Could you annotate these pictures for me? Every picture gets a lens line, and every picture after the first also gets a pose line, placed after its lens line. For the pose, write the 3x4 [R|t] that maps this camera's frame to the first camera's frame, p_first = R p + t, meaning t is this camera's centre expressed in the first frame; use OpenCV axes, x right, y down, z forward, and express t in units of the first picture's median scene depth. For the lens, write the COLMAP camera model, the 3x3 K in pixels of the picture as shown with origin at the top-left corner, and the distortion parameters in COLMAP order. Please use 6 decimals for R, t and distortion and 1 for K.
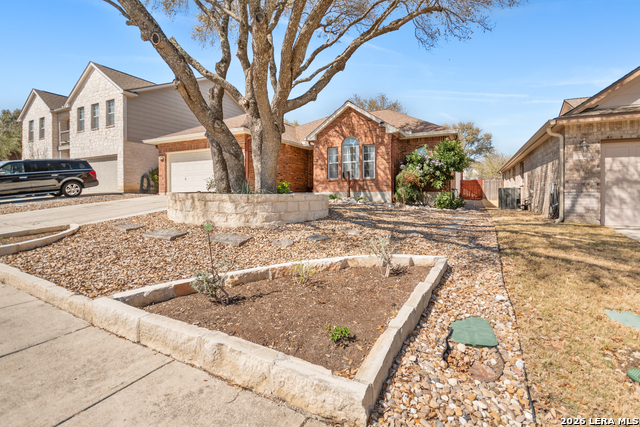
lens RADIAL K [[277.0, 0, 323.5], [0, 277.0, 191.2], [0, 0, 1]] dist [-0.003771, -0.000814]
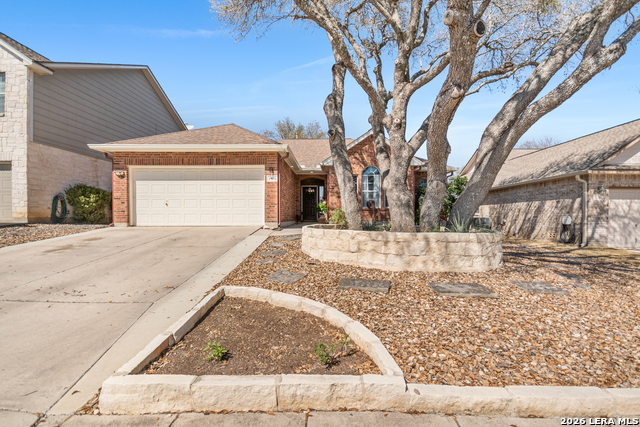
lens RADIAL K [[277.0, 0, 318.9], [0, 277.0, 214.6], [0, 0, 1]] dist [-0.003771, -0.000814]
pose [[0.904944, 0.003556, 0.425515, -0.882560], [-0.003383, 0.999994, -0.001163, -0.034871], [-0.425516, -0.000388, 0.904951, 0.337018]]
